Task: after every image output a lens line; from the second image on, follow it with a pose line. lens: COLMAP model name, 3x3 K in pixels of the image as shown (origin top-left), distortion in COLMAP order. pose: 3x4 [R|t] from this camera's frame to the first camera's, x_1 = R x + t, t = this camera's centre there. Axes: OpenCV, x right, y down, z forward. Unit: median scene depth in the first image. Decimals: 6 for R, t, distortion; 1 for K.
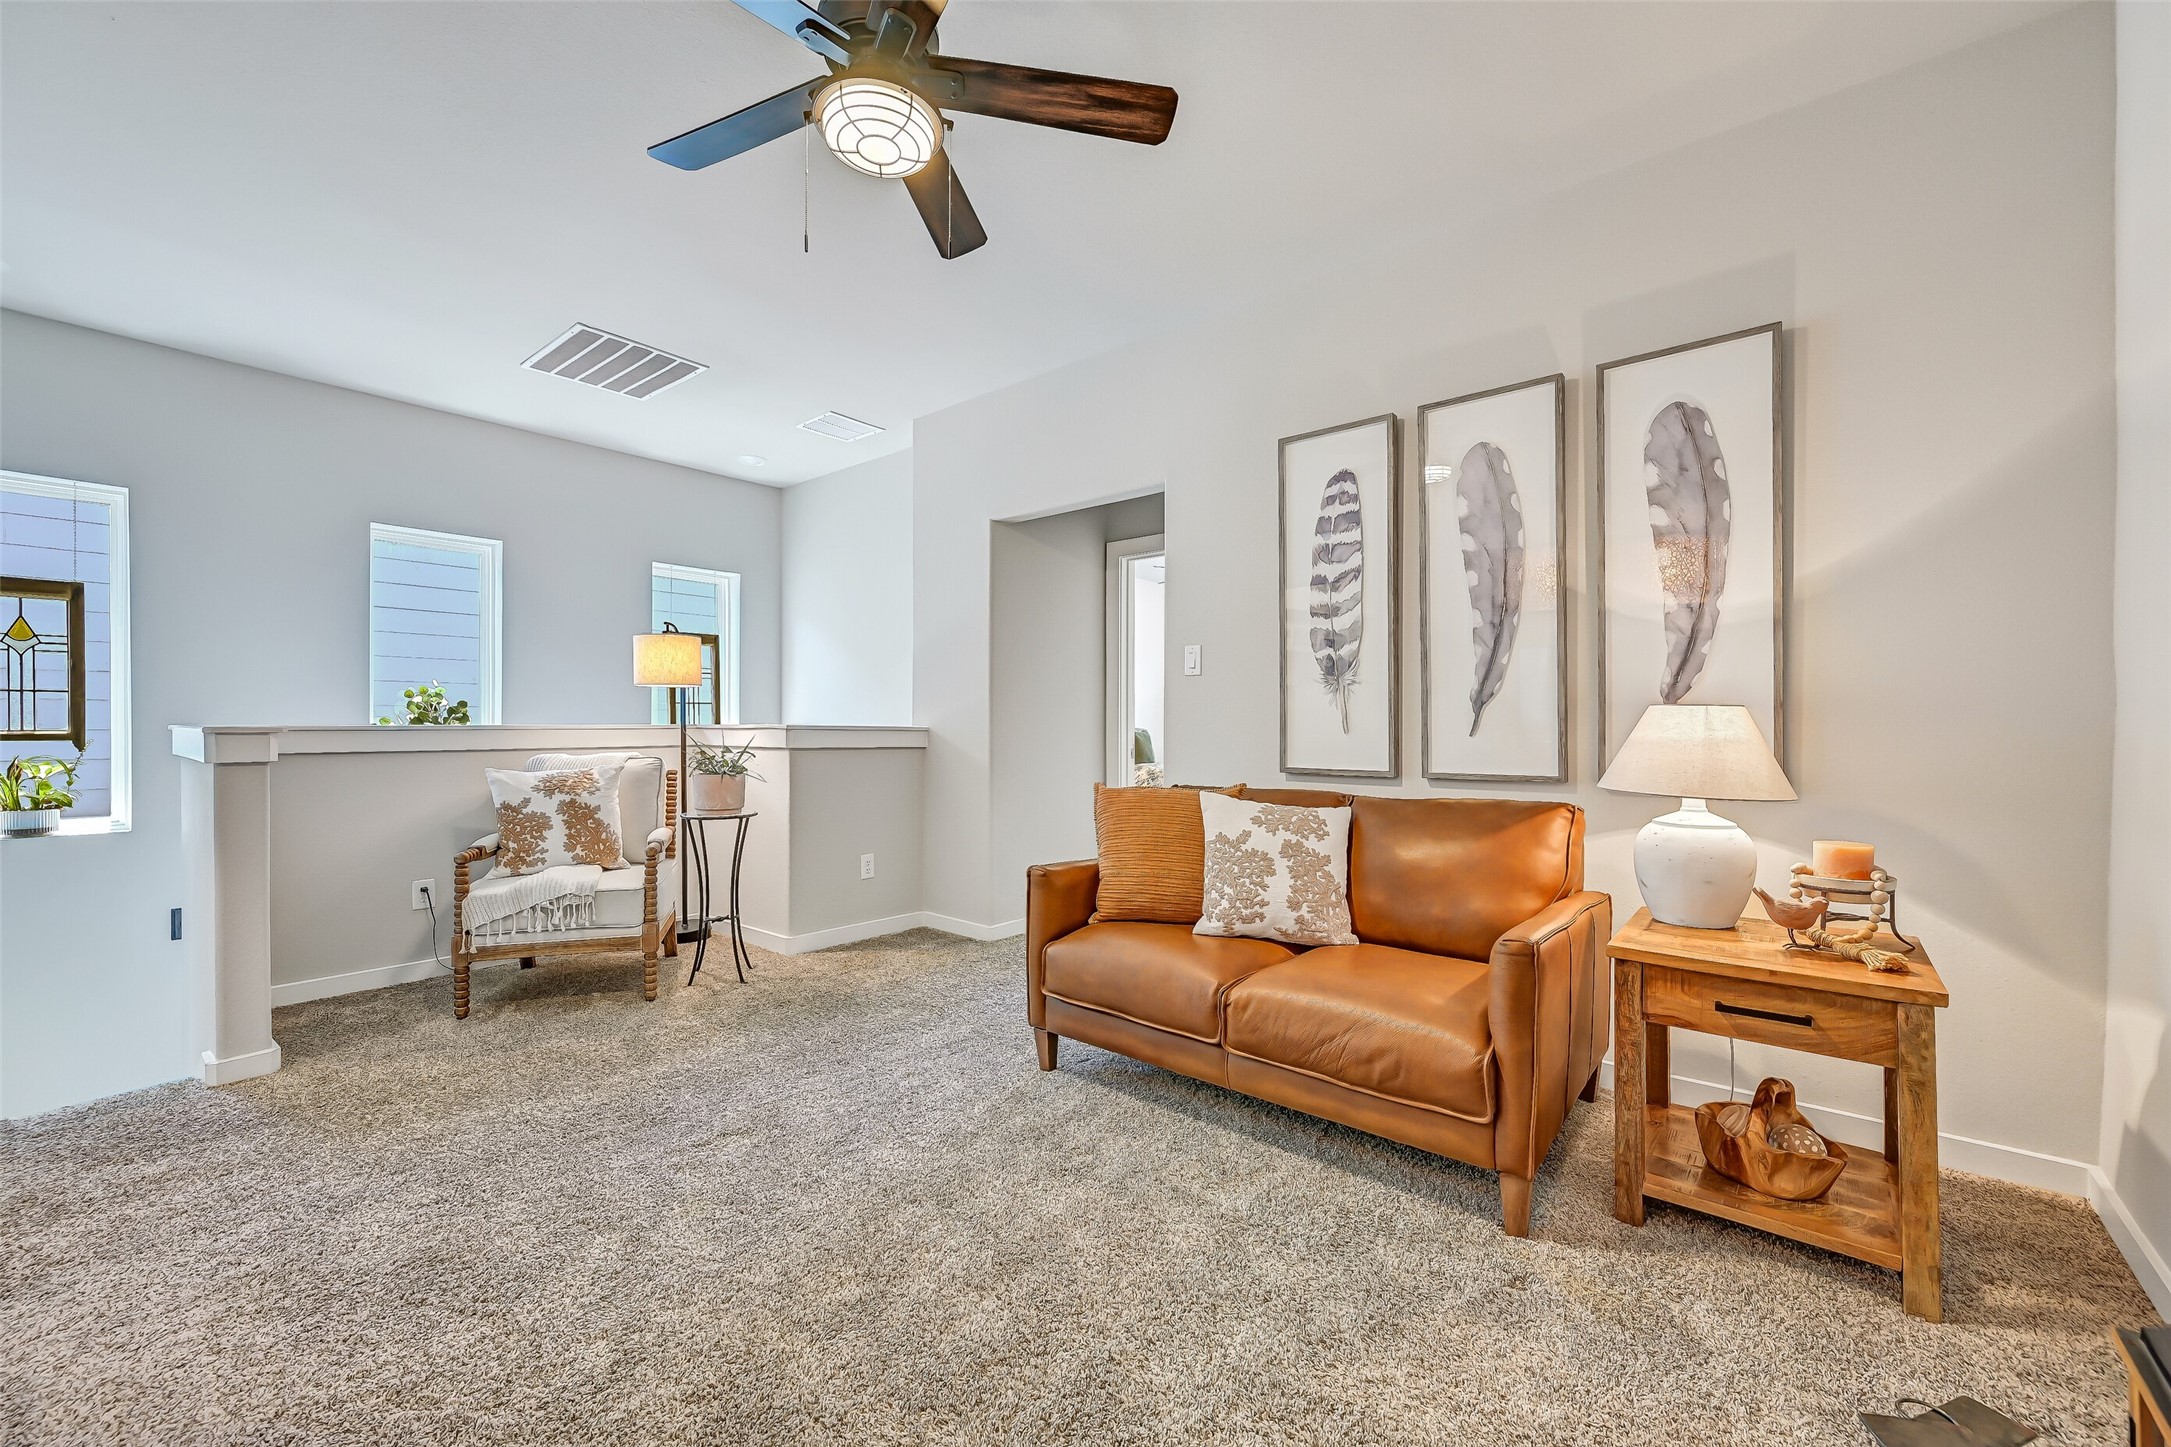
lens RADIAL K [[892.7, 0, 1093.4], [0, 892.7, 702.7], [0, 0, 1]] dist [-0.000665, -0.000226]
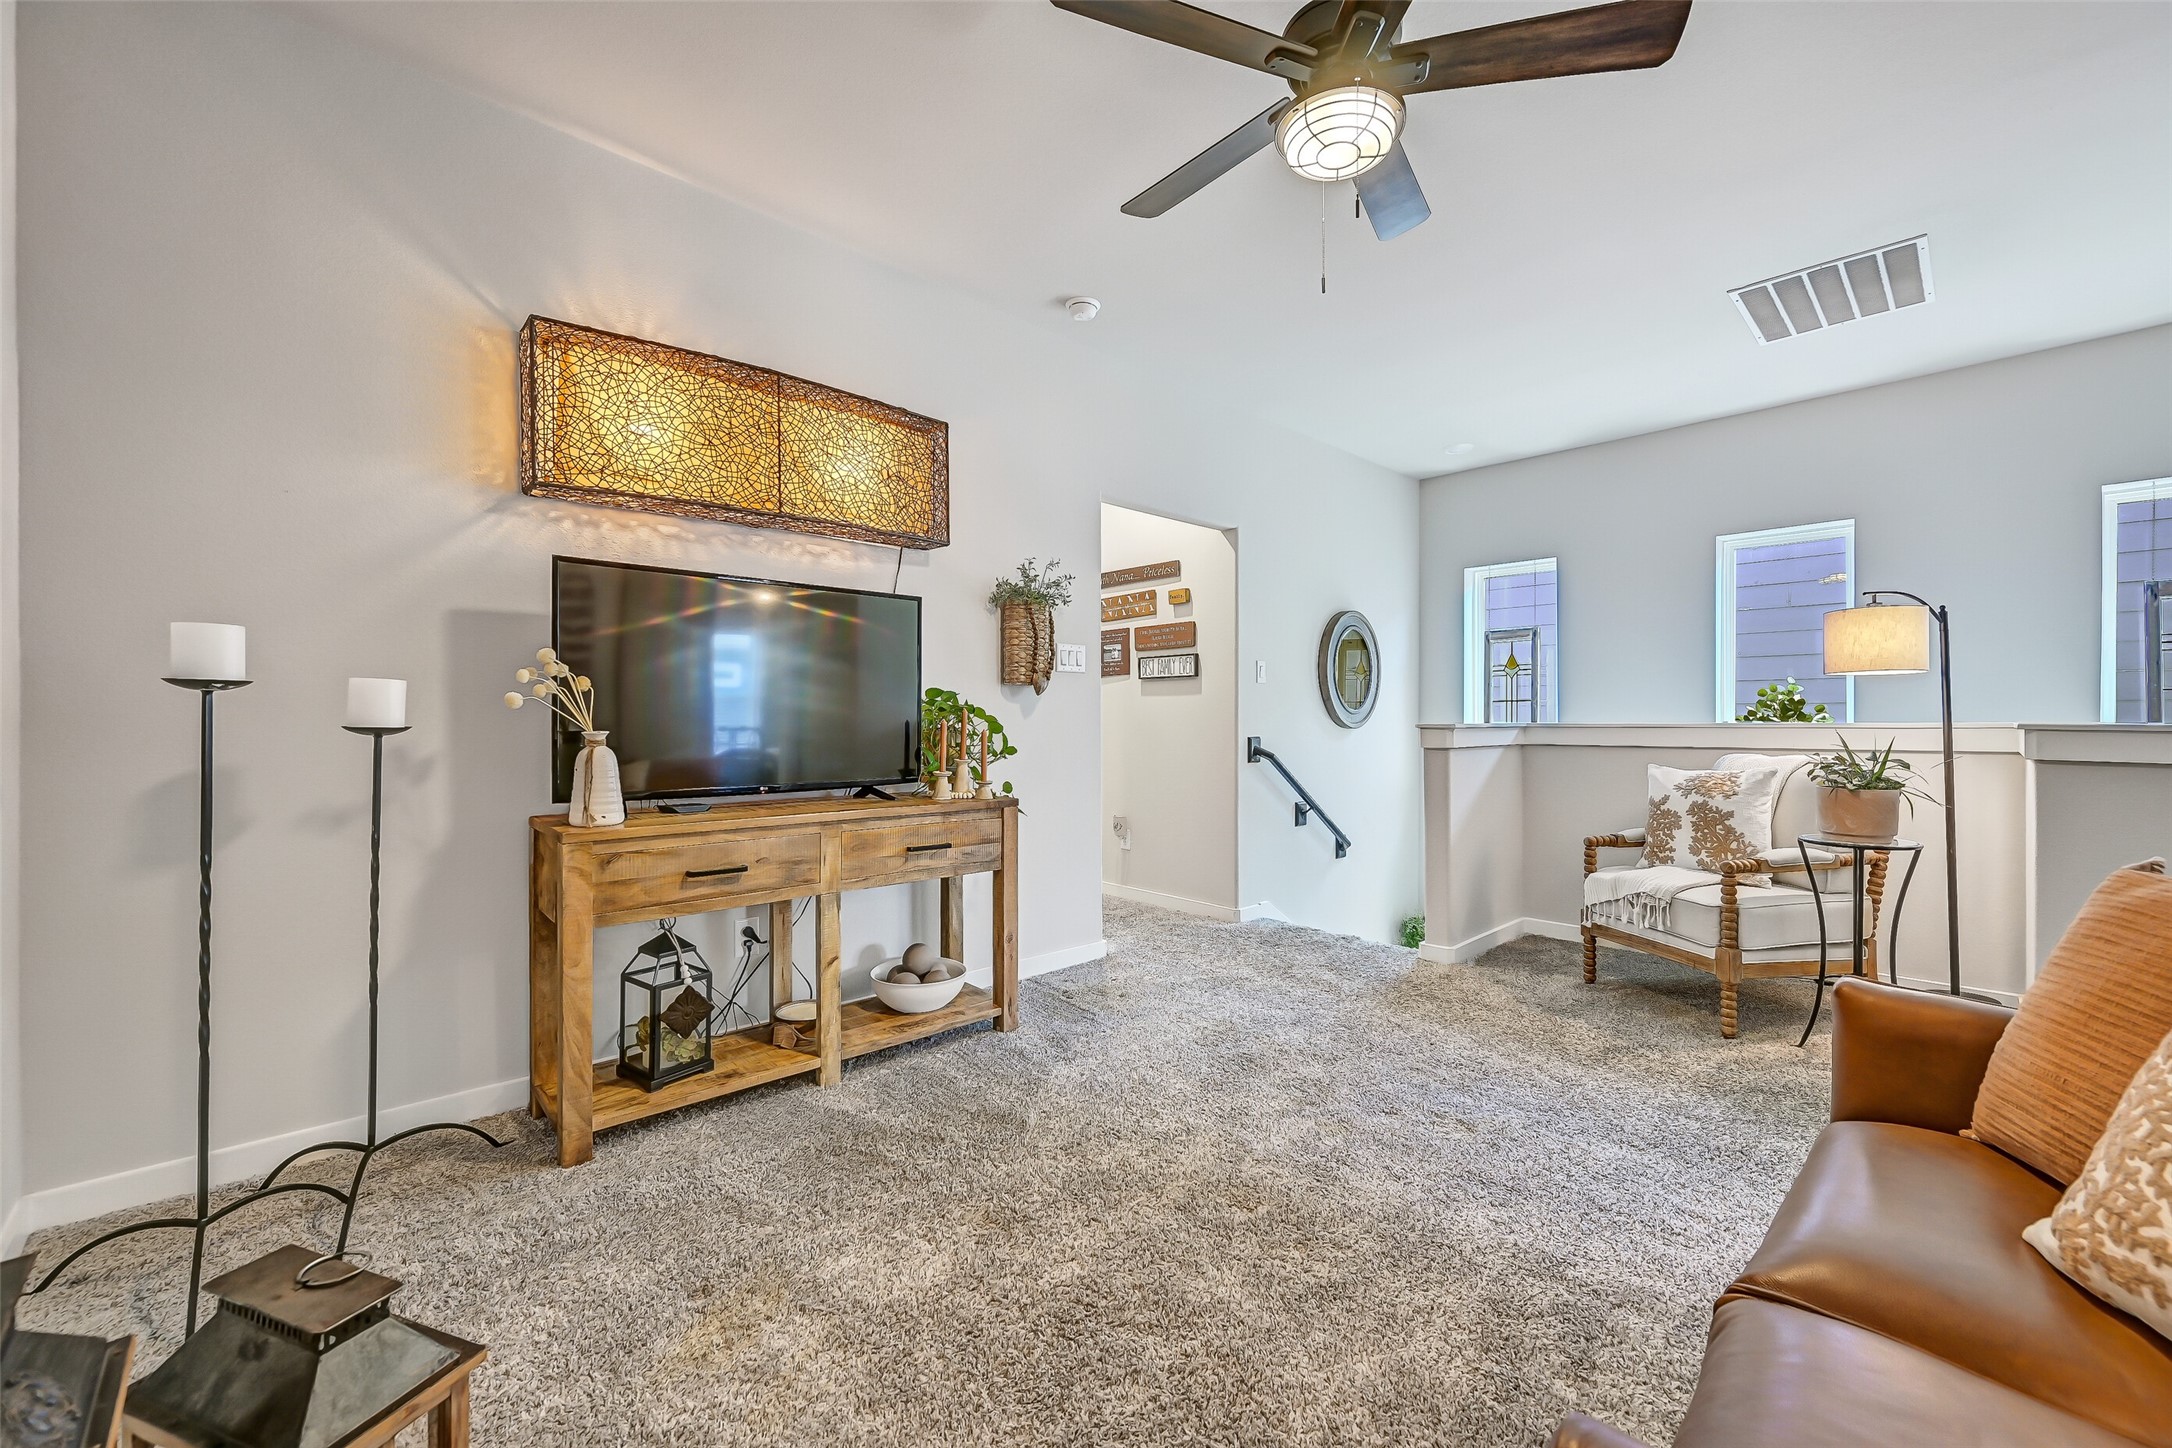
lens RADIAL K [[893.1, 0, 1093.9], [0, 893.1, 703.2], [0, 0, 1]] dist [-0.000665, -0.000226]
pose [[-0.157842, -0.020638, -0.987249, 0.468184], [0.023308, 0.999425, -0.024620, 0.012382], [0.987189, -0.026897, -0.157270, 0.522586]]
